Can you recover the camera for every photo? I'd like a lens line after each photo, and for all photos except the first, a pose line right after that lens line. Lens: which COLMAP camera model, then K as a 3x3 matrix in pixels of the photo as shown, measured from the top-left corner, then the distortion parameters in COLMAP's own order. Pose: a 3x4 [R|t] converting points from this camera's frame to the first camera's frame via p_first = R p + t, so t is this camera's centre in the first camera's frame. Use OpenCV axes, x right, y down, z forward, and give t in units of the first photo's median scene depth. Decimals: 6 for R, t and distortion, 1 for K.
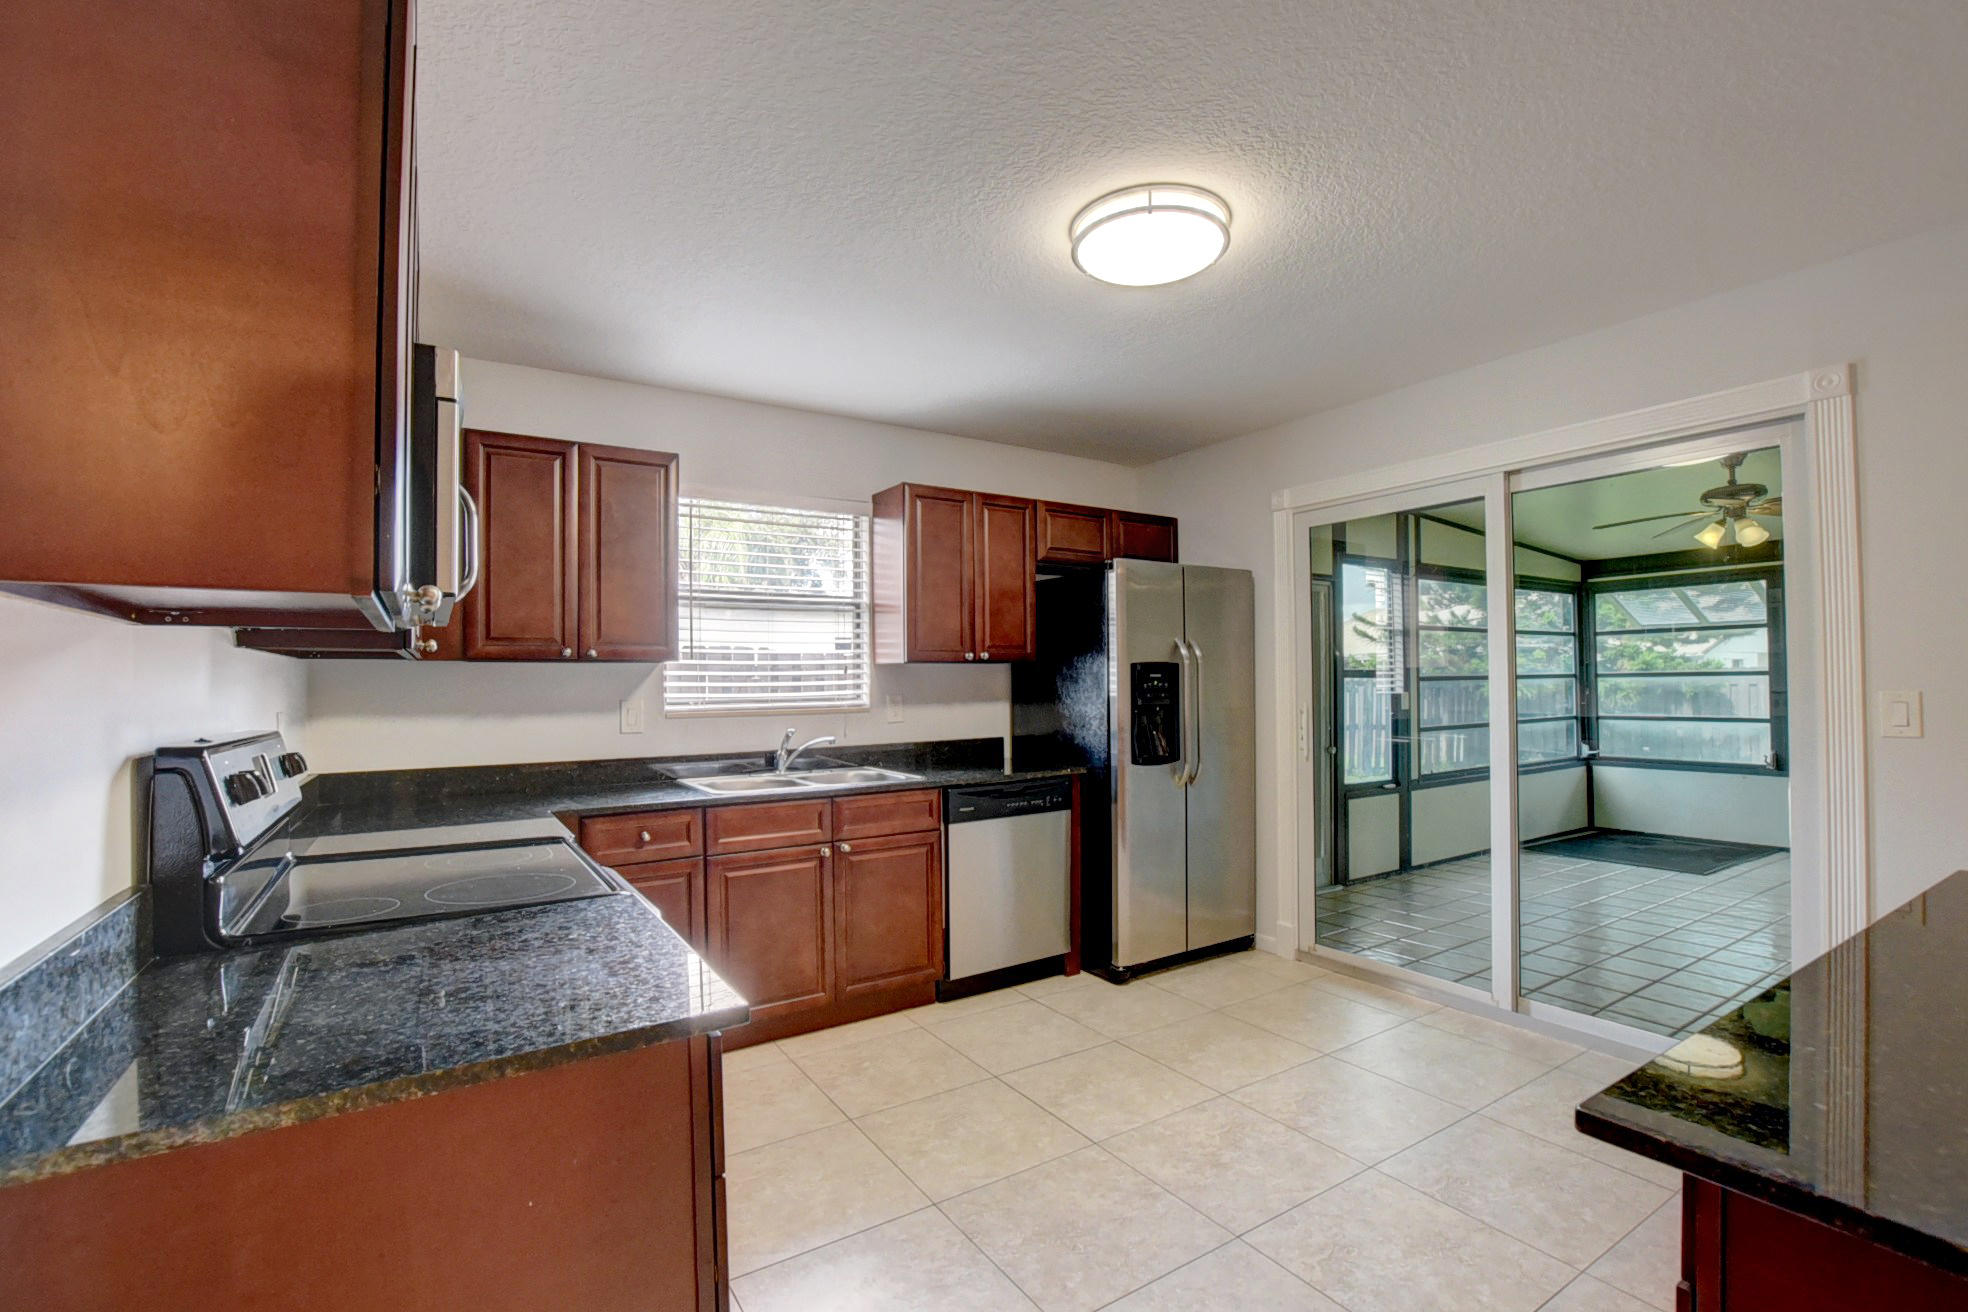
lens RADIAL K [[869.5, 0, 992.3], [0, 869.5, 672.2], [0, 0, 1]] dist [-0.034857, 0.004734]
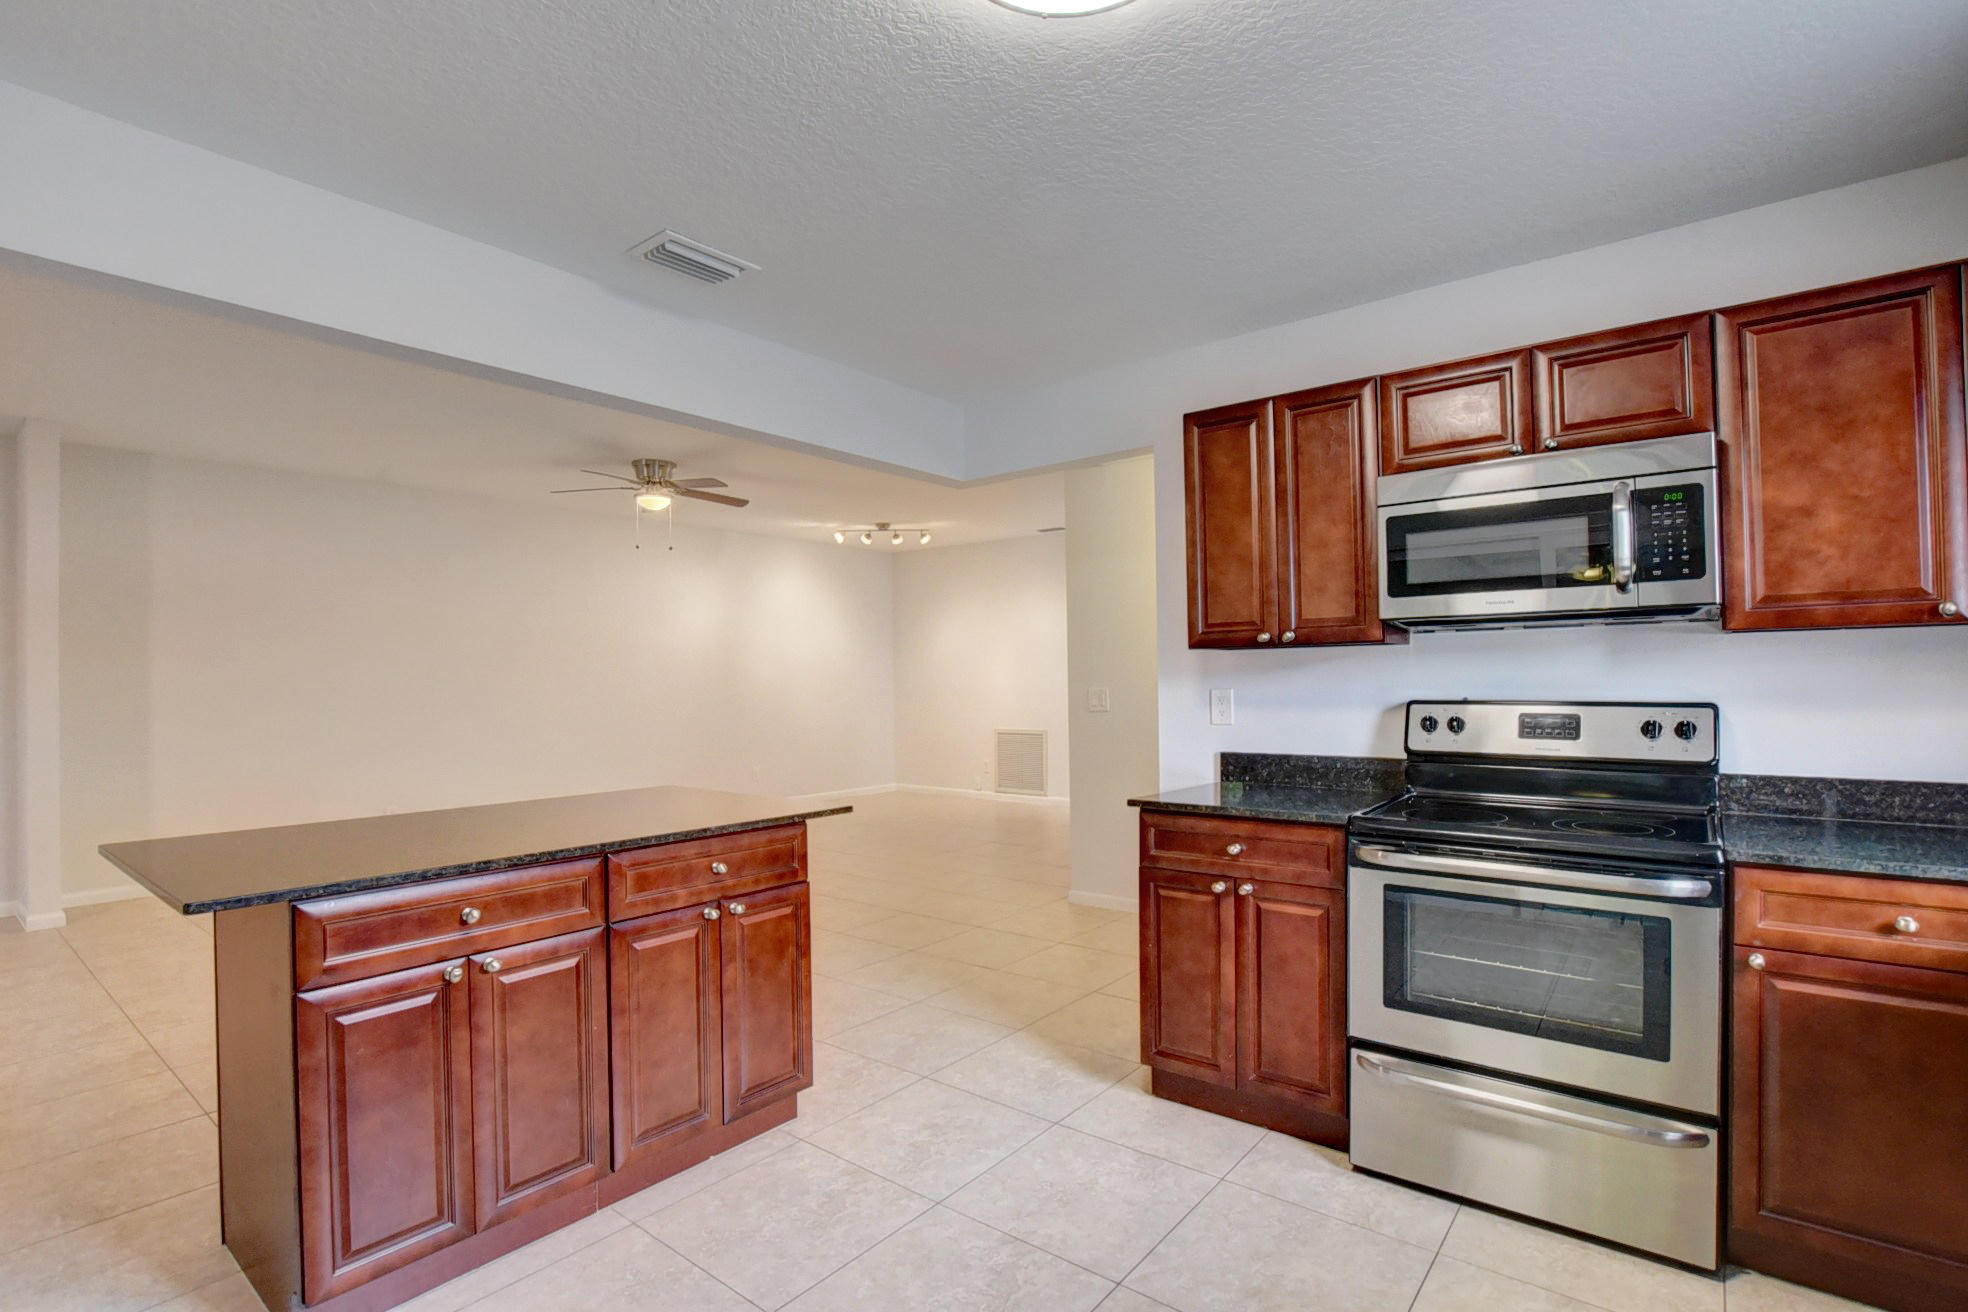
lens RADIAL K [[924.9, 0, 985.2], [0, 924.9, 670.6], [0, 0, 1]] dist [-0.026056, 0.001017]
pose [[-0.947708, 0.021735, -0.318399, 0.267179], [0.030232, 0.999306, -0.021770, 0.009096], [0.317704, -0.030258, -0.947707, 0.931019]]
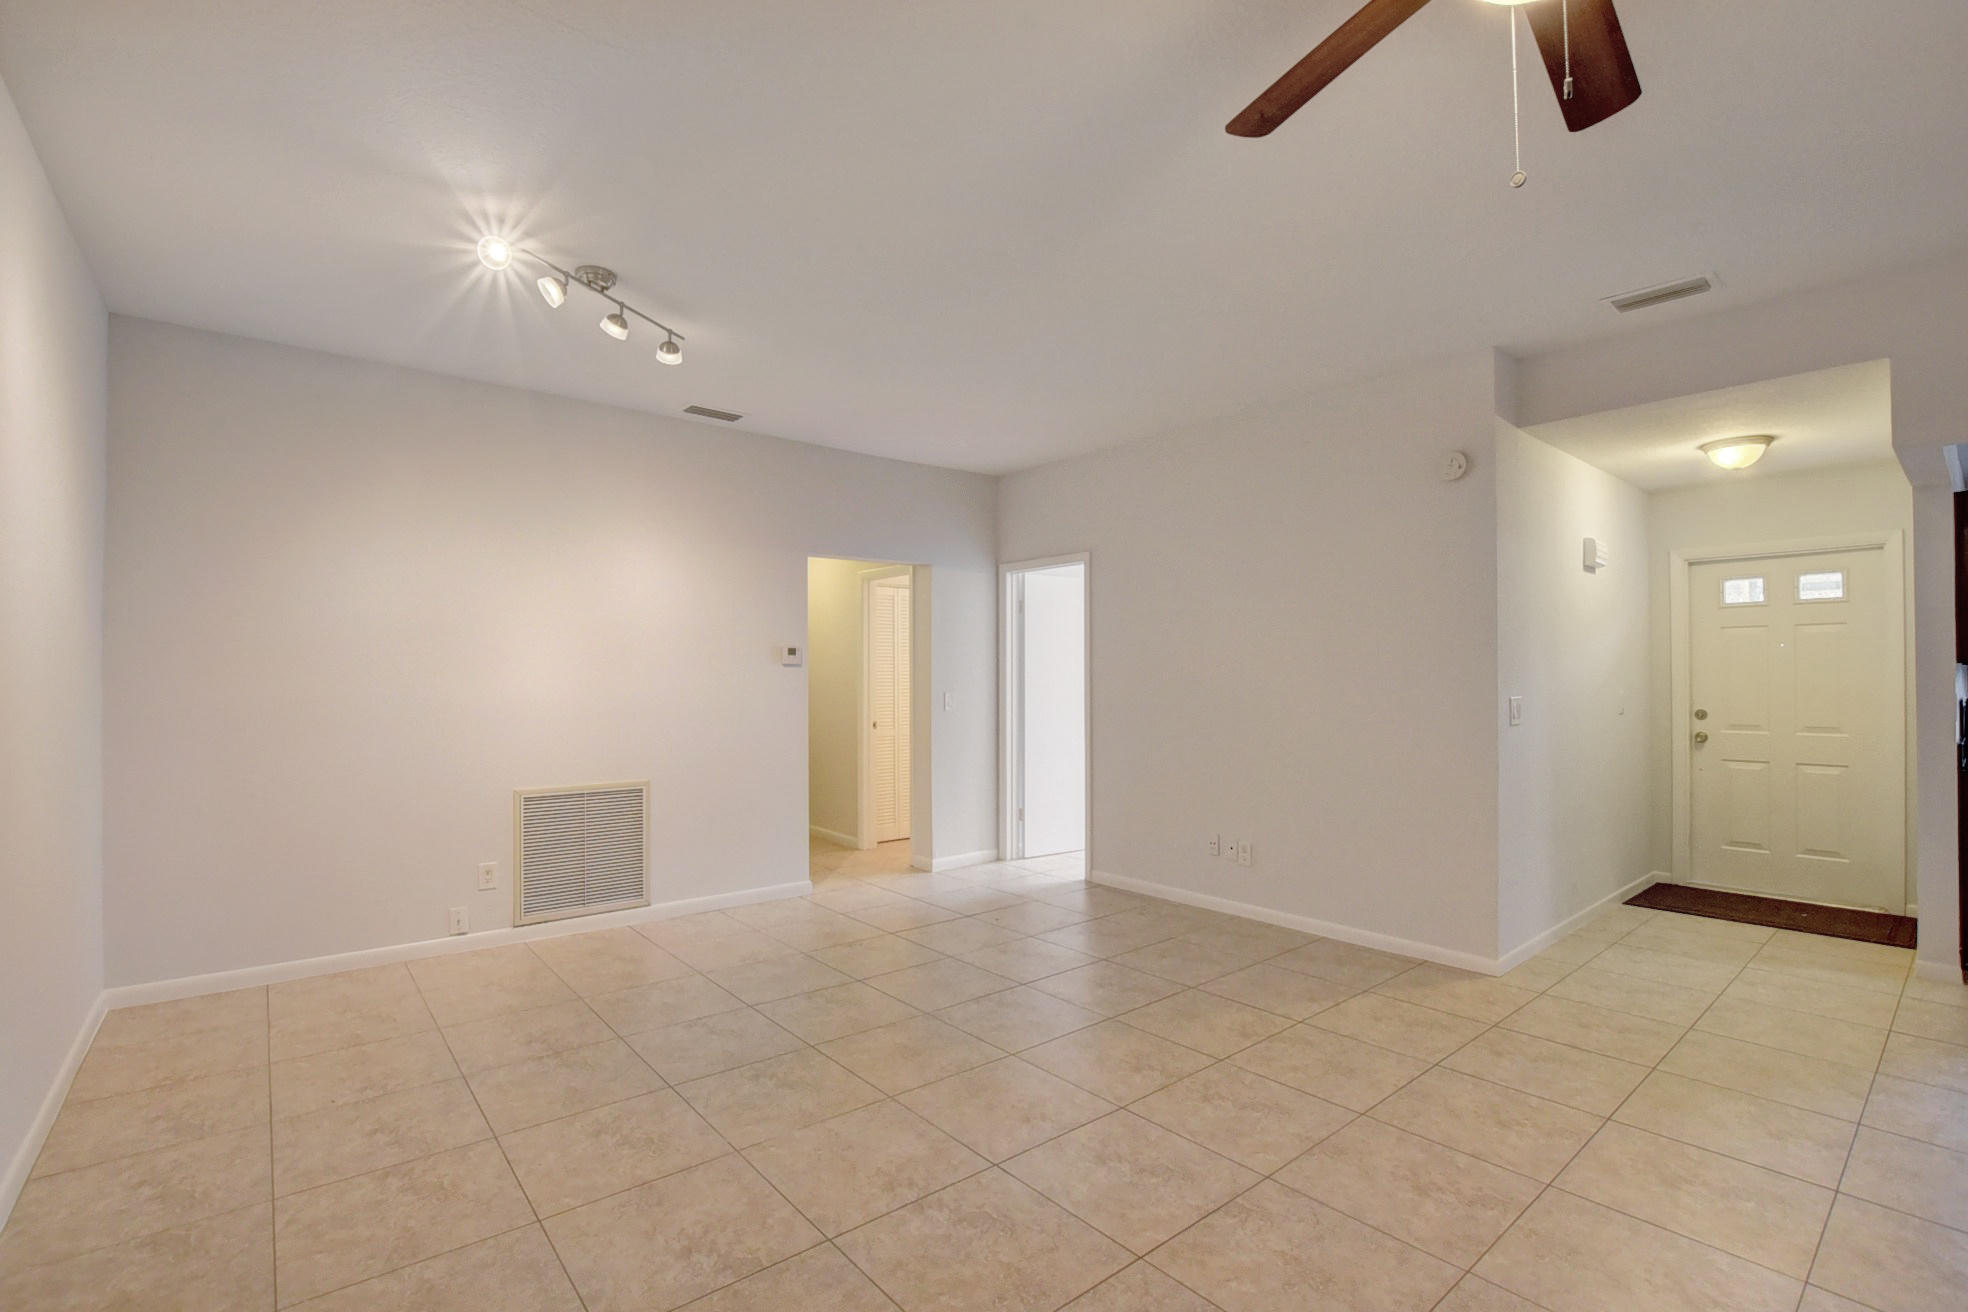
lens RADIAL K [[880.3, 0, 992.9], [0, 880.3, 672.7], [0, 0, 1]] dist [-0.036149, 0.005851]
pose [[0.128017, 0.004730, -0.991761, 0.638916], [0.017360, 0.999825, 0.007009, -0.037435], [0.991620, -0.018114, 0.127913, -1.114807]]
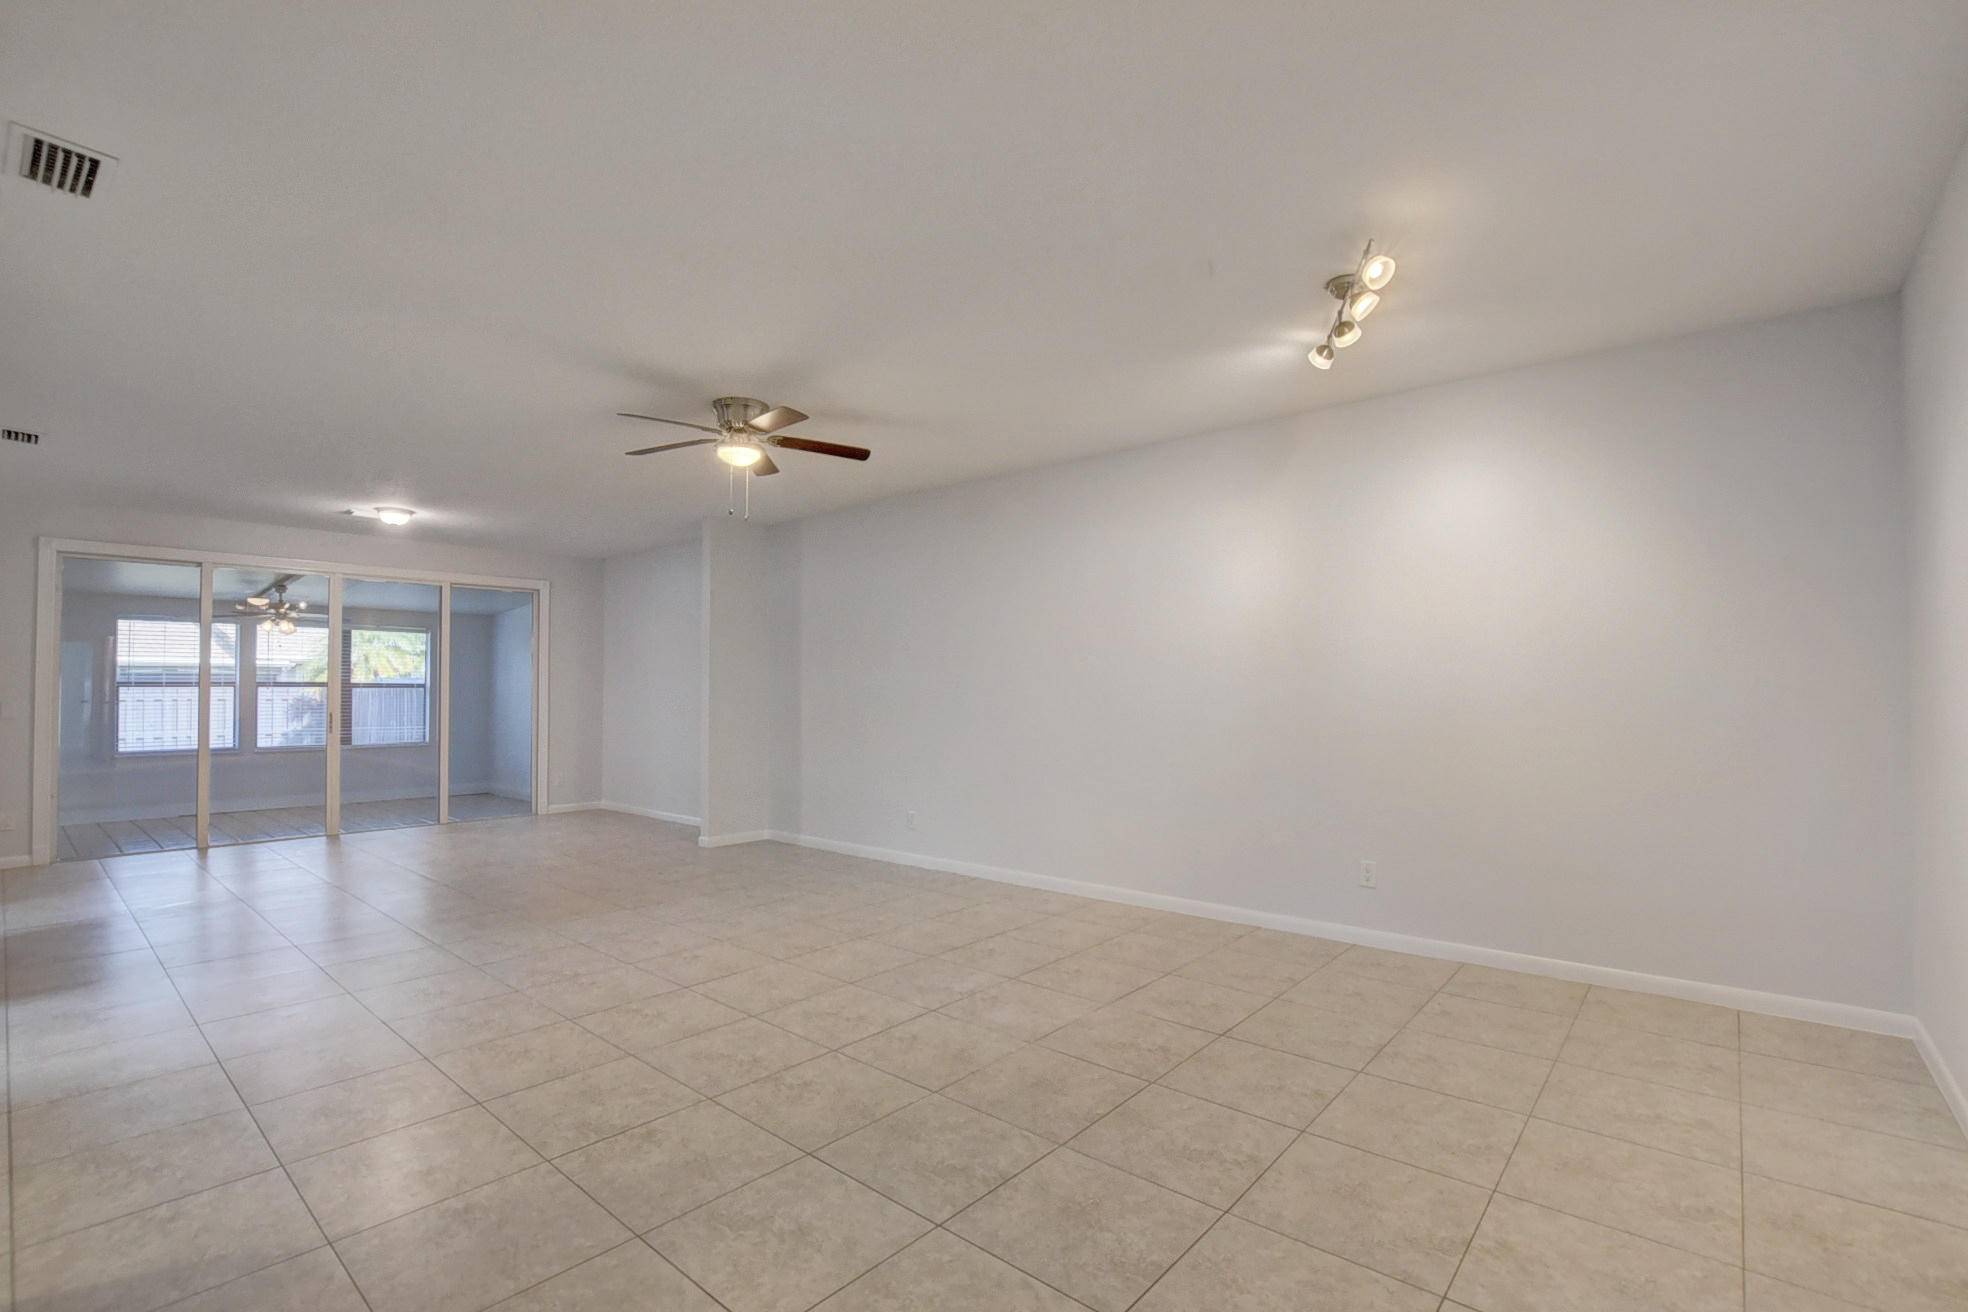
lens RADIAL K [[880.3, 0, 992.9], [0, 880.3, 672.7], [0, 0, 1]] dist [-0.036149, 0.005851]
pose [[-0.290173, 0.031357, 0.956460, -0.943345], [-0.010279, 0.999303, -0.035880, -0.011845], [-0.956919, -0.020243, -0.289648, -0.815086]]
